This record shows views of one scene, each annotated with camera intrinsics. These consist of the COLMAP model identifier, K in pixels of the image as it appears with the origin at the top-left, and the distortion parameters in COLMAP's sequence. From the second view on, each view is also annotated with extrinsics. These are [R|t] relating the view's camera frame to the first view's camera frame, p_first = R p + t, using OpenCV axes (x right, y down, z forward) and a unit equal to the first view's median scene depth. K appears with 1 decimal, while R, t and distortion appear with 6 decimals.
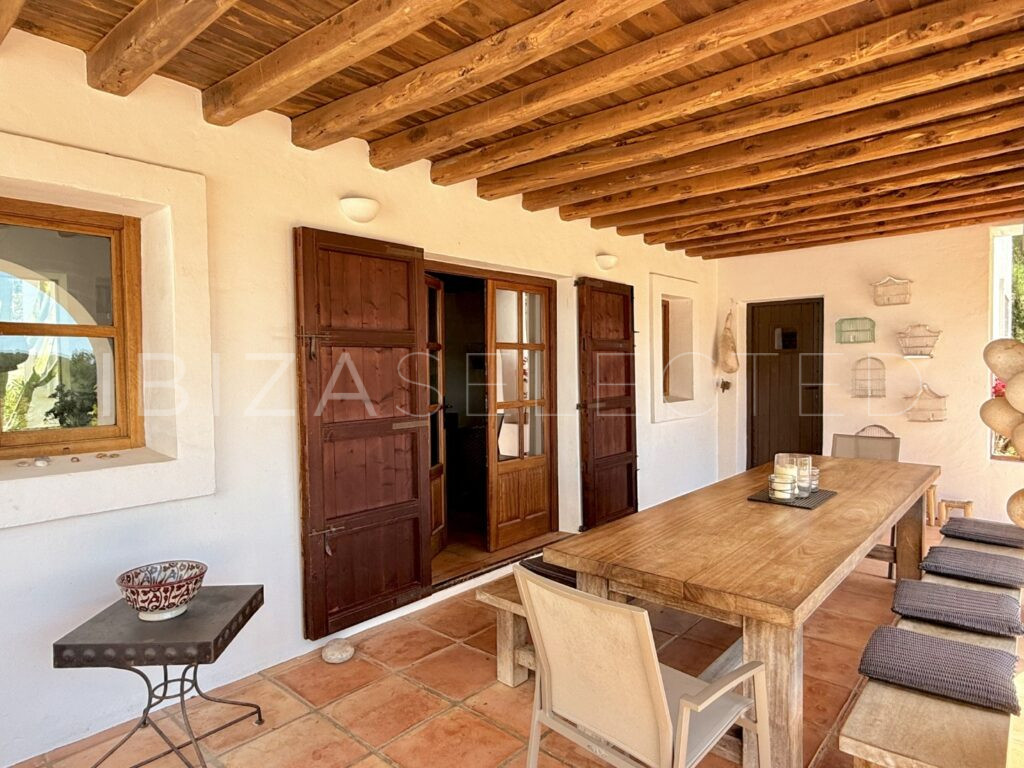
lens RADIAL K [[605.0, 0, 511.7], [0, 605.0, 382.1], [0, 0, 1]] dist [-0.001933, 0.003205]
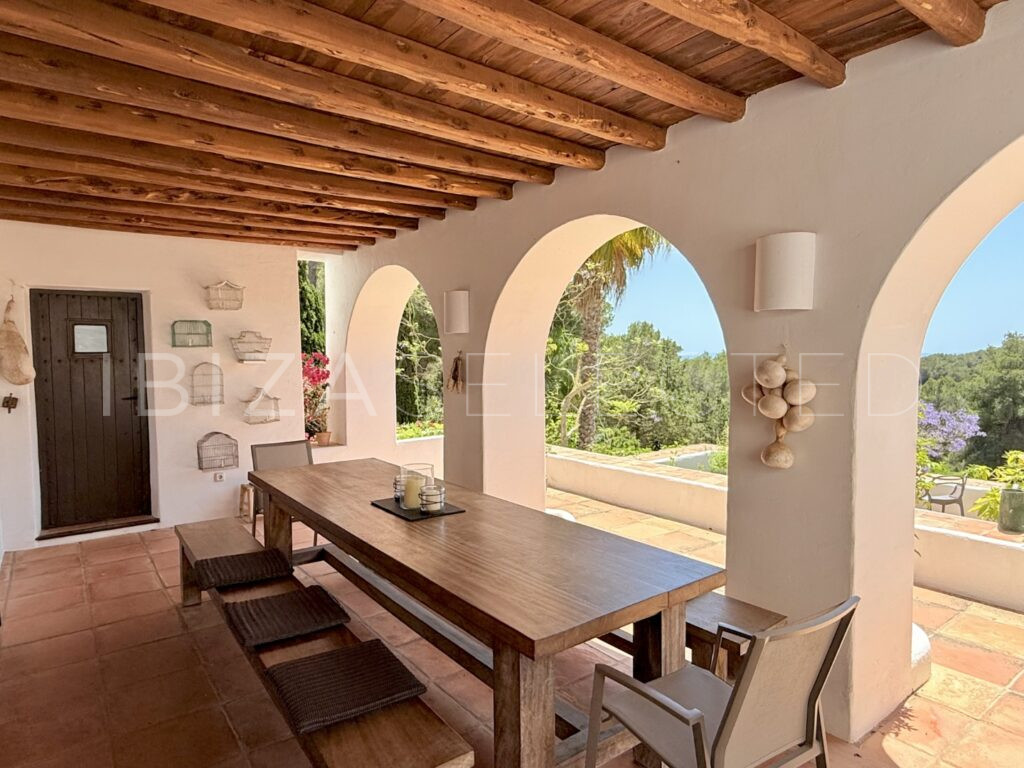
lens RADIAL K [[605.0, 0, 507.5], [0, 605.0, 391.8], [0, 0, 1]] dist [-0.001933, 0.003205]
pose [[0.205406, -0.052500, 0.977268, -0.409574], [0.035427, 0.998305, 0.046184, -0.035403], [-0.978035, 0.025136, 0.206917, 0.548671]]
